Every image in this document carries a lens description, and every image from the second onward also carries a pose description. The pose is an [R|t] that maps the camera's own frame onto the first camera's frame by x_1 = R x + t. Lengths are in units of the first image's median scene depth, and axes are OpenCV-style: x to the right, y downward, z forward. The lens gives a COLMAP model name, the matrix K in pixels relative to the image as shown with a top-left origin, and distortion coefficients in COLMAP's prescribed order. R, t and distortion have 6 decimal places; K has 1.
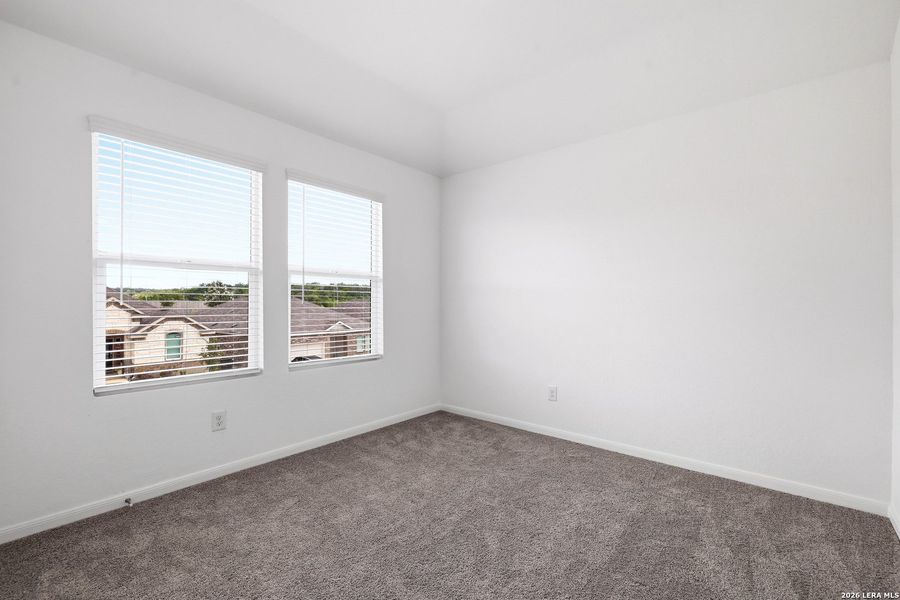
lens RADIAL K [[611.1, 0, 451.0], [0, 611.1, 294.8], [0, 0, 1]] dist [0.000649, 0.003558]
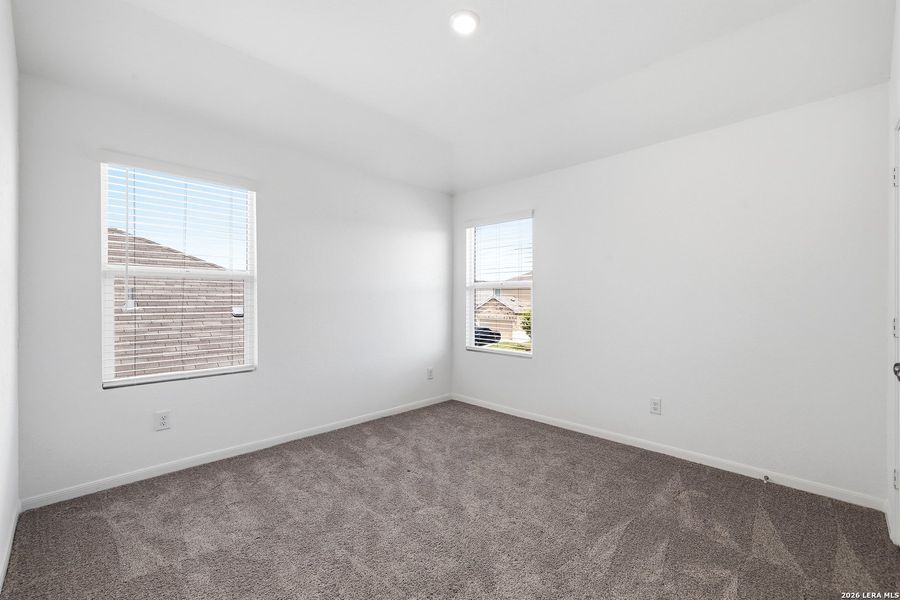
lens RADIAL K [[378.0, 0, 455.9], [0, 378.0, 307.7], [0, 0, 1]] dist [0.000823, 0.000514]
pose [[0.959530, -0.011672, -0.281366, 0.250039], [0.018124, 0.999629, 0.020341, 0.007548], [0.281024, -0.024617, 0.959385, 0.458644]]
